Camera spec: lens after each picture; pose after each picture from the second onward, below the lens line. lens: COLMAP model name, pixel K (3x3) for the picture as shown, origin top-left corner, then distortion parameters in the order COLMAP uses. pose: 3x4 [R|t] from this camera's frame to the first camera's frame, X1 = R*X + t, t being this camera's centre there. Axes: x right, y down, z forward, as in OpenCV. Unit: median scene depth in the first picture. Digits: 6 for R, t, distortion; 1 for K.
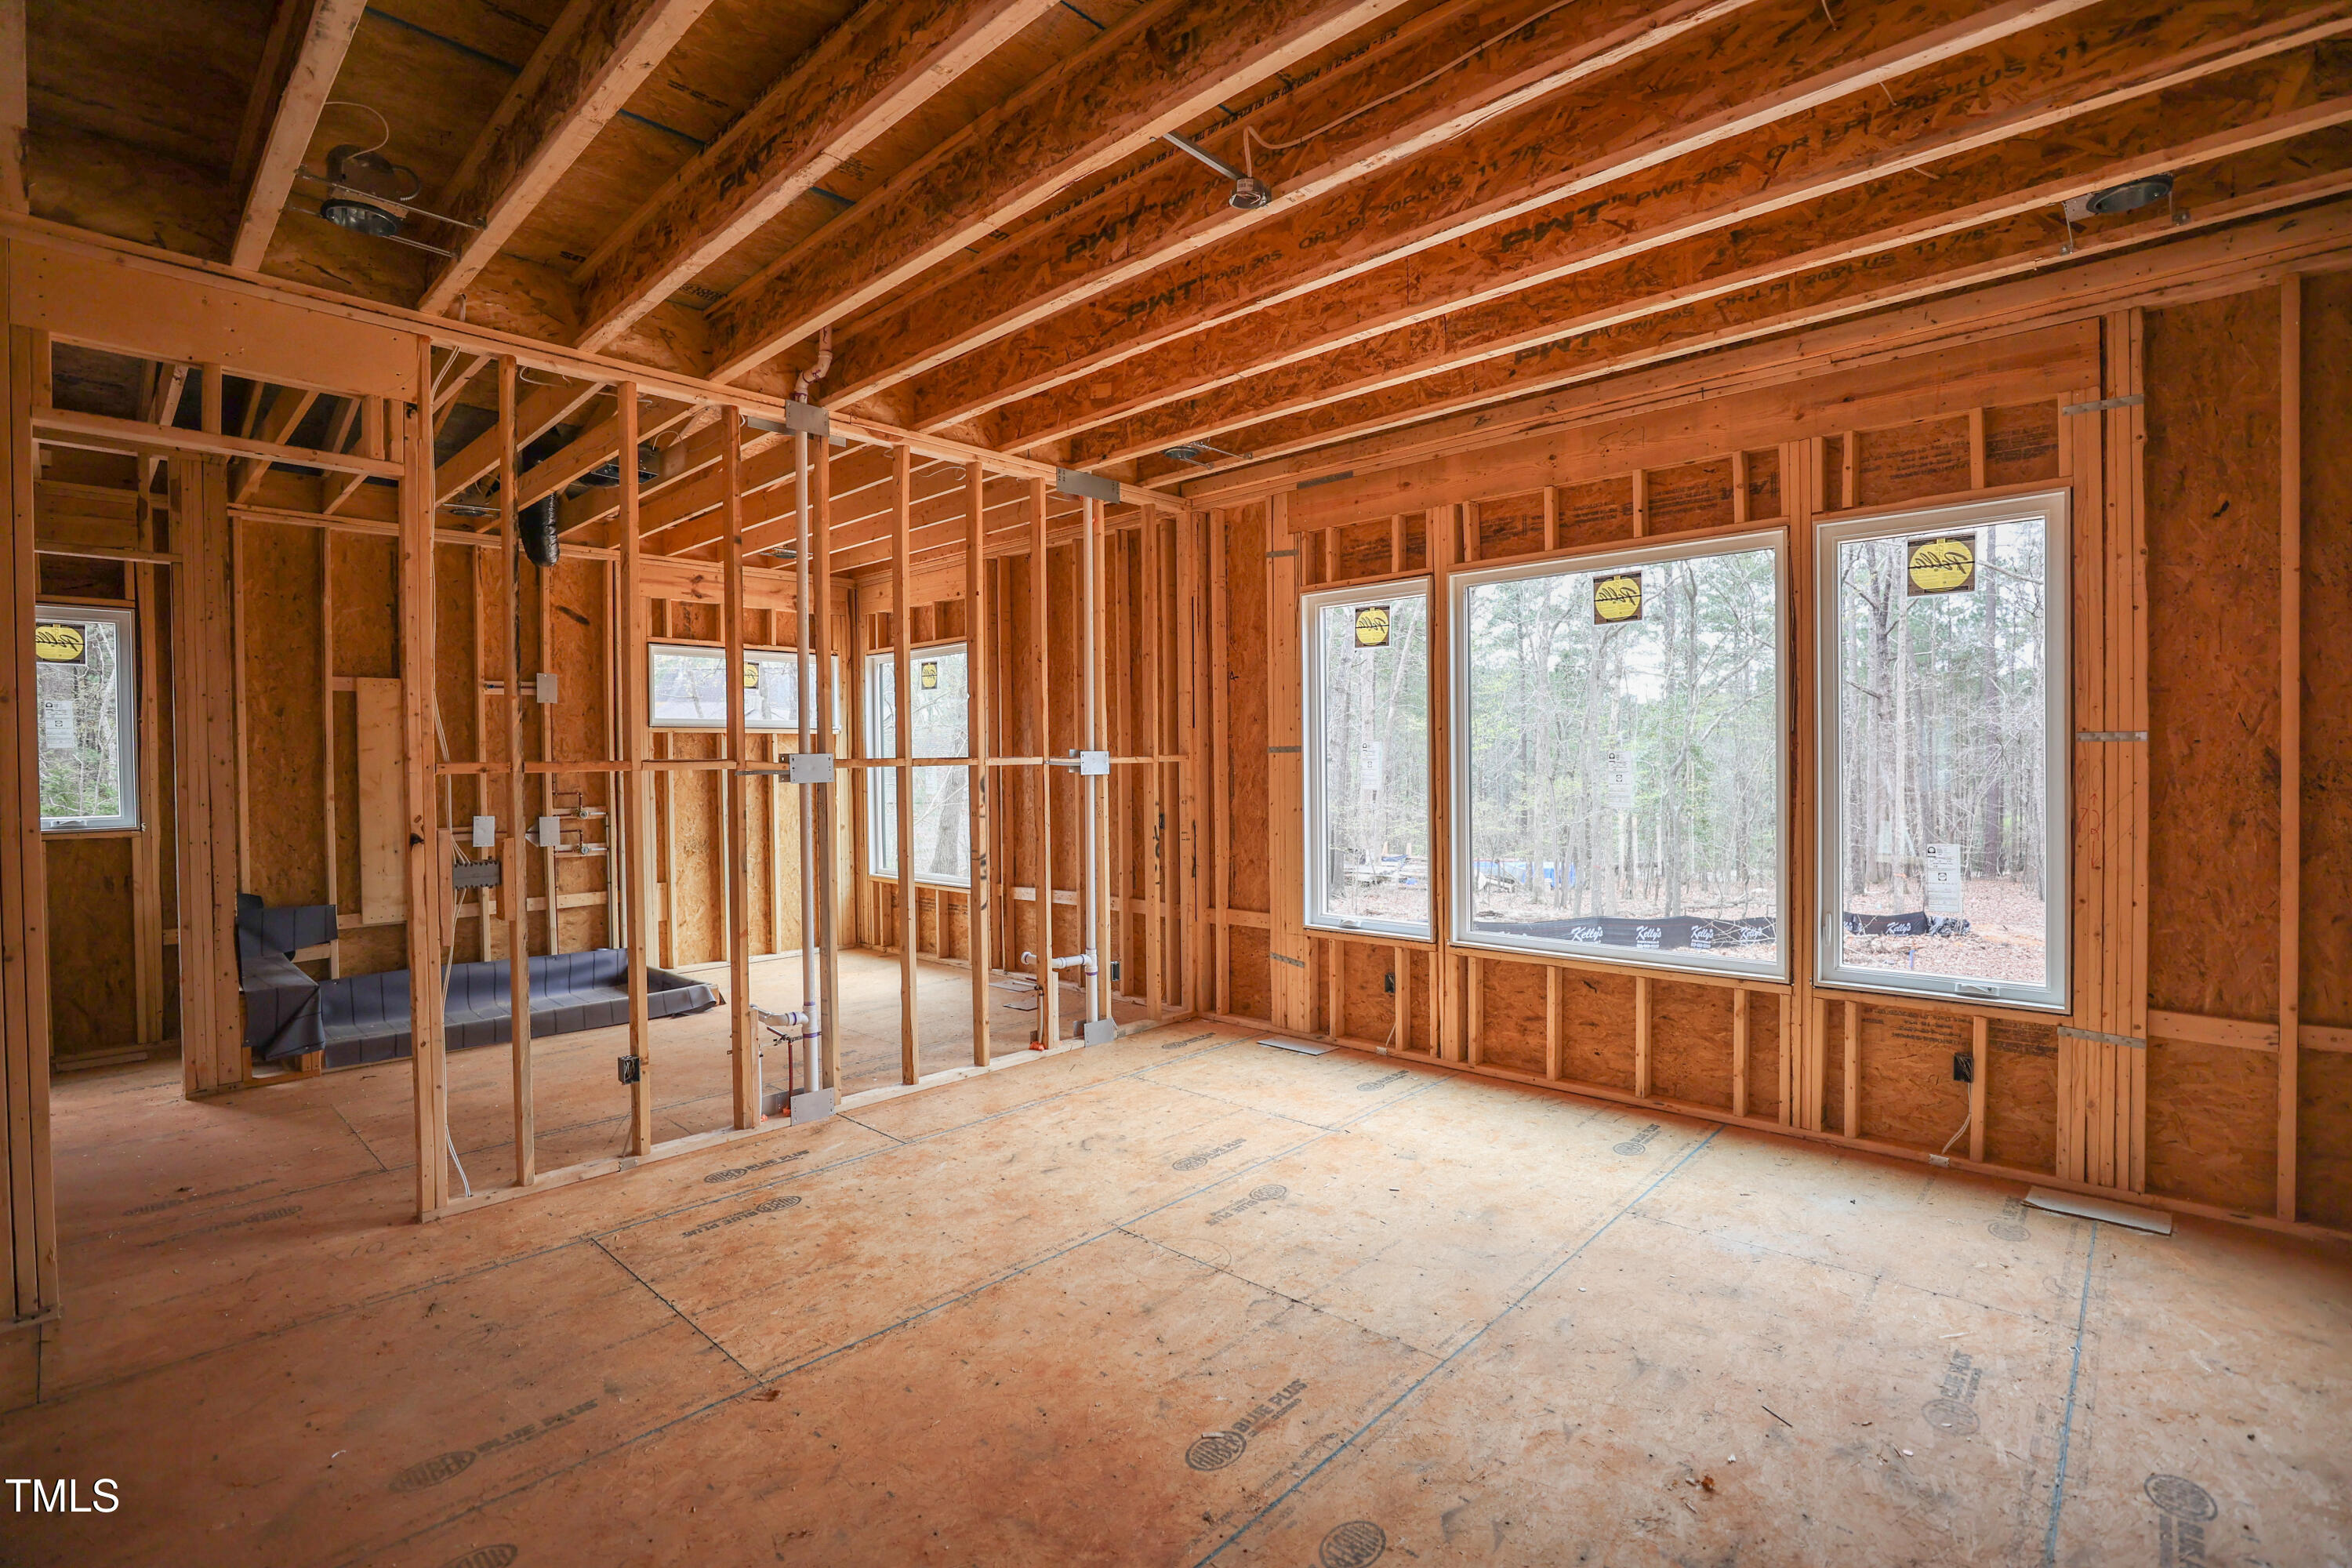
lens RADIAL K [[1050.2, 0, 1146.2], [0, 1050.2, 776.6], [0, 0, 1]] dist [-0.013717, 0.004324]
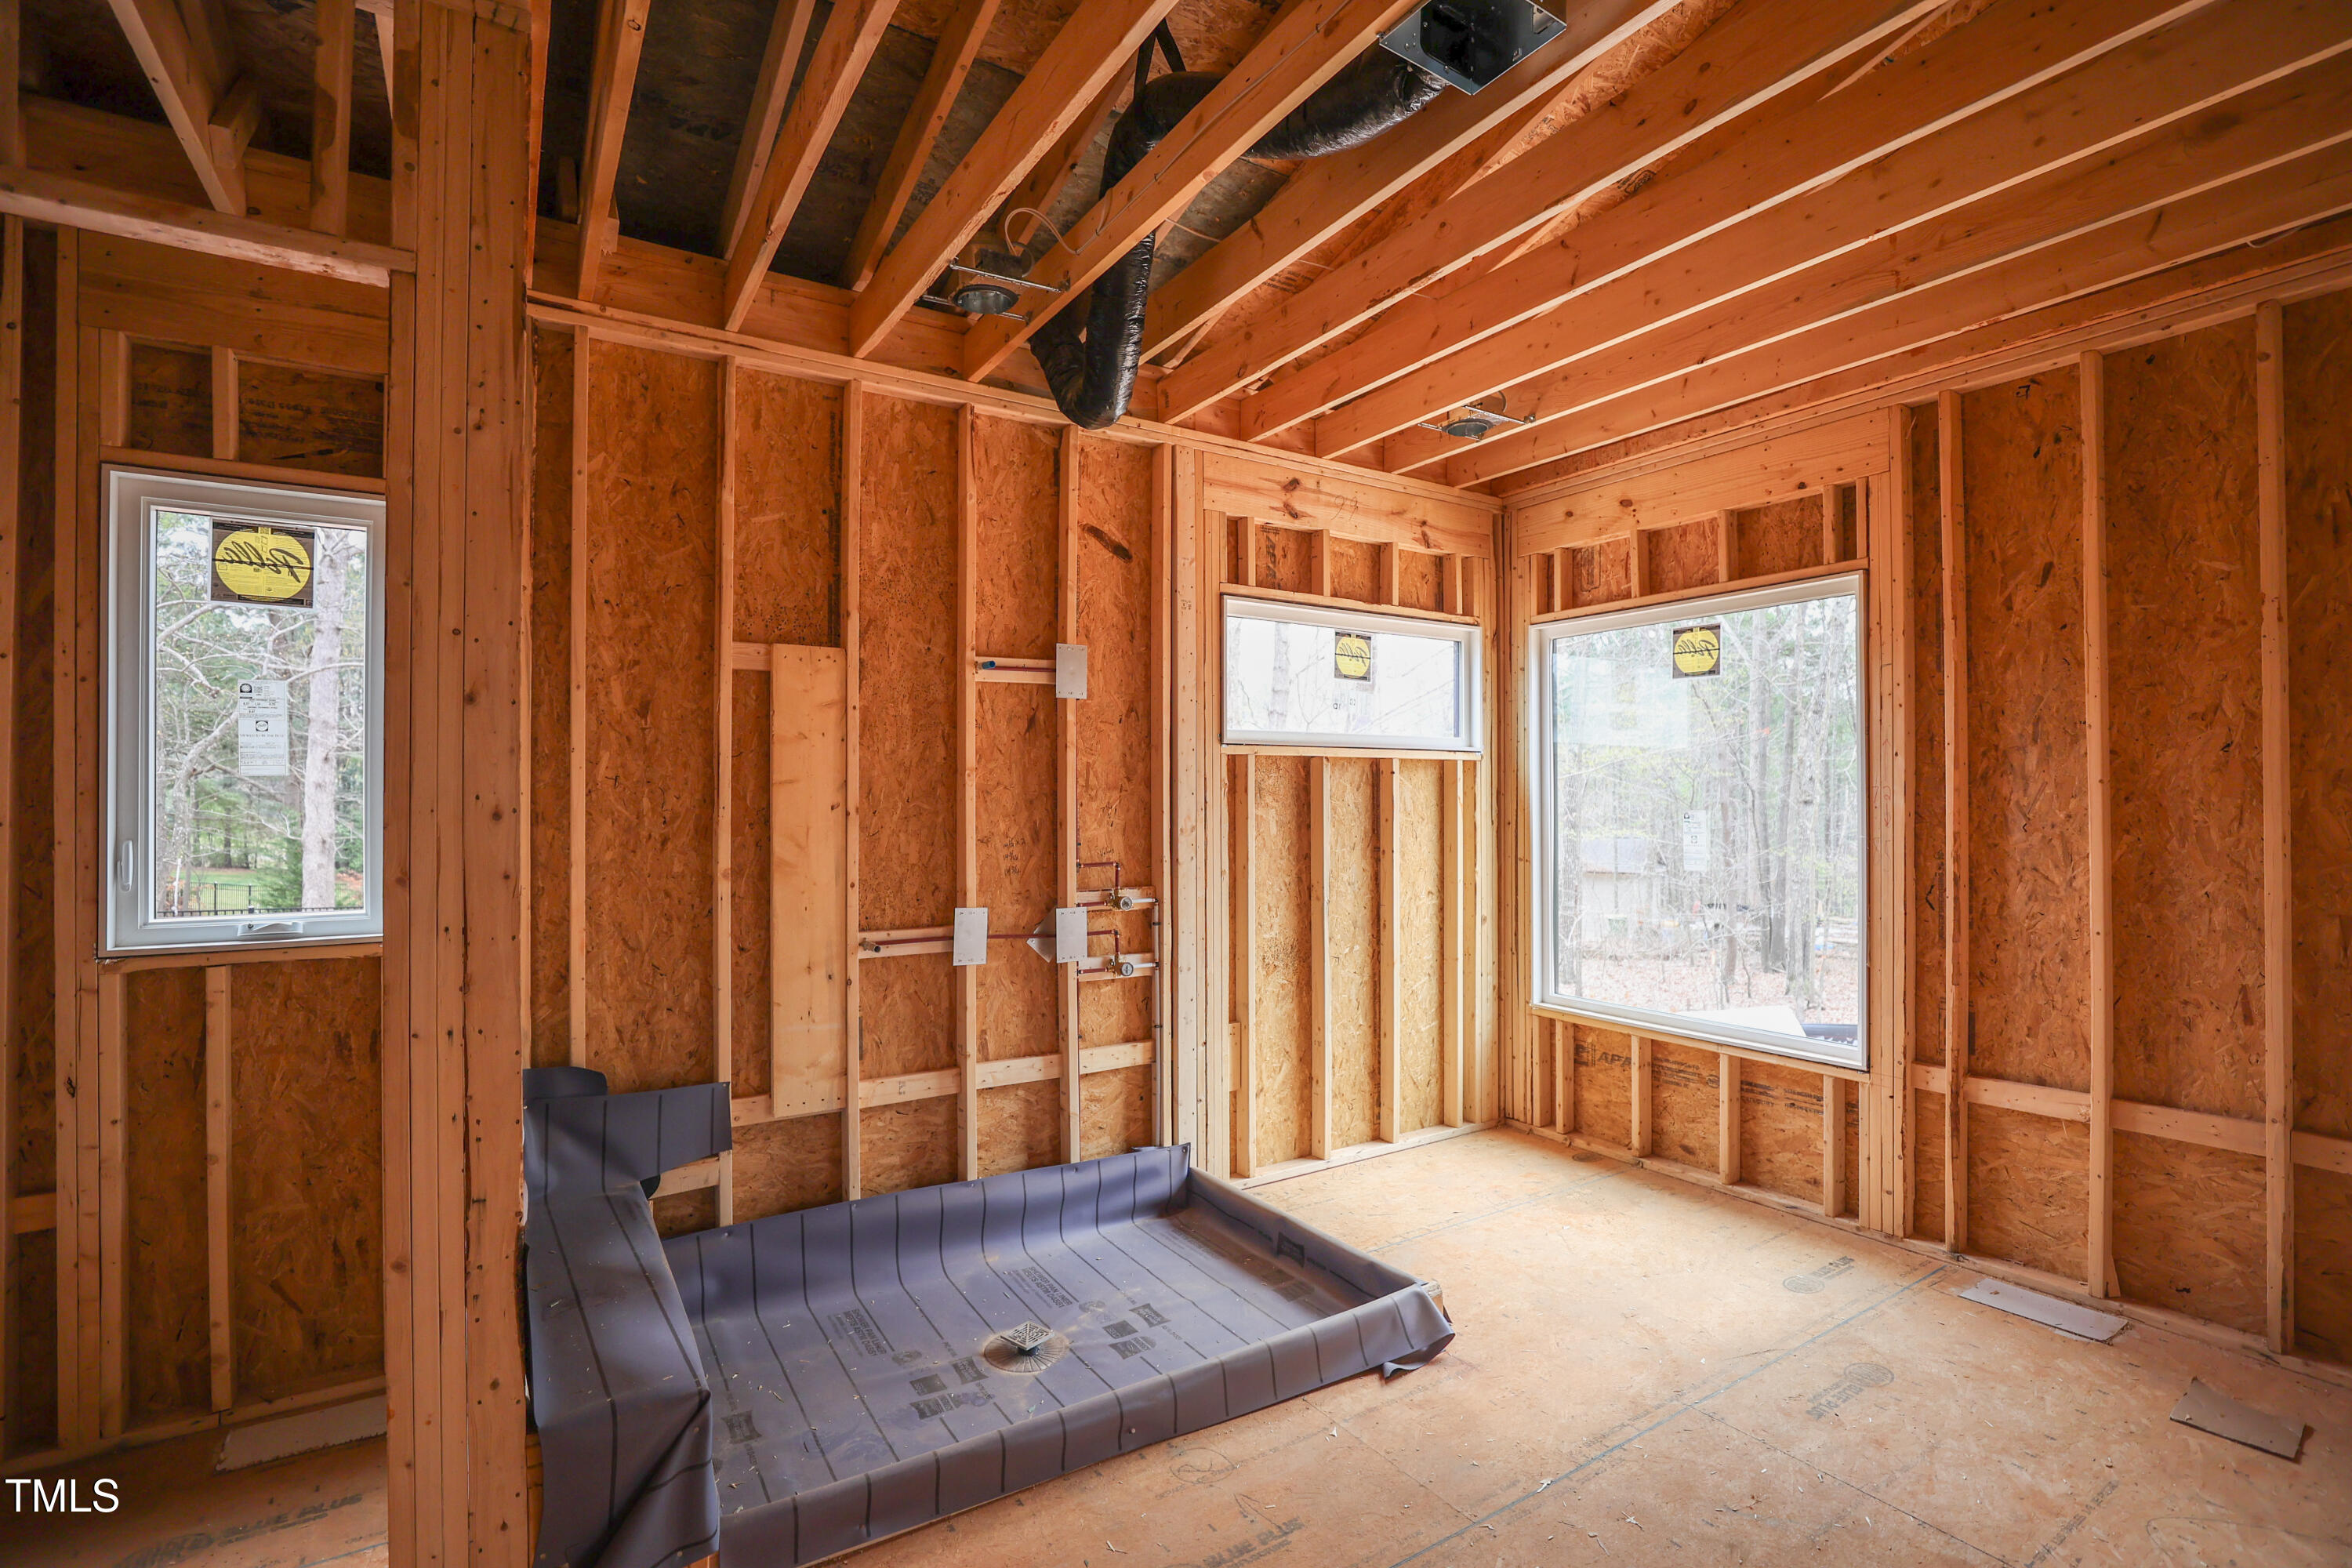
lens RADIAL K [[1050.2, 0, 1179.9], [0, 1050.2, 790.4], [0, 0, 1]] dist [-0.013717, 0.004324]
pose [[0.973934, 0.008333, -0.226678, -0.392930], [-0.012929, 0.999740, -0.018799, -0.012948], [0.226463, 0.021240, 0.973788, 0.480598]]
